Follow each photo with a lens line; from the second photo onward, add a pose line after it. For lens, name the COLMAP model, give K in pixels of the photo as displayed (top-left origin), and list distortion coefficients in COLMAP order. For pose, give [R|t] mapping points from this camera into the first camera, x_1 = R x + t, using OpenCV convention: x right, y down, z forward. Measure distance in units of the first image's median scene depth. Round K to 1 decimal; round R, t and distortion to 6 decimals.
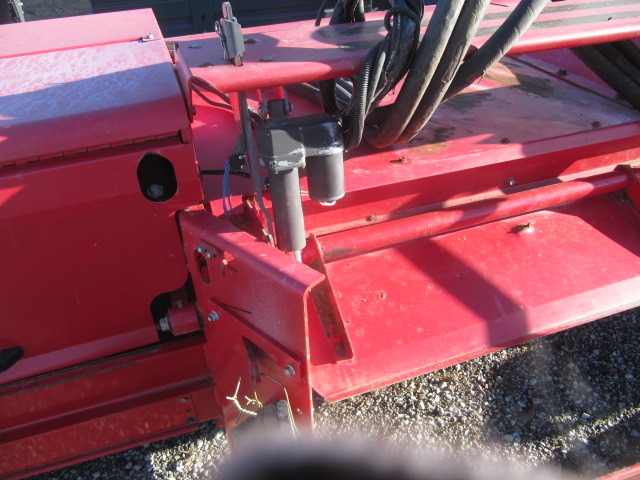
lens RADIAL K [[527.6, 0, 319.1], [0, 527.6, 239.4], [0, 0, 1]] dist [-0.051317, 0.018021]
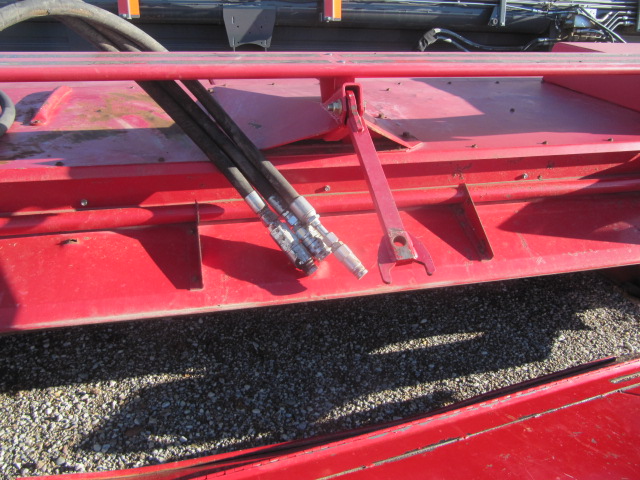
lens RADIAL K [[527.6, 0, 320.0], [0, 527.6, 236.5], [0, 0, 1]] dist [-0.051317, 0.018021]
pose [[0.993785, 0.102672, -0.043004, 0.940187], [-0.107269, 0.986520, -0.123578, 0.046574], [0.029736, 0.127423, 0.991403, -0.097973]]
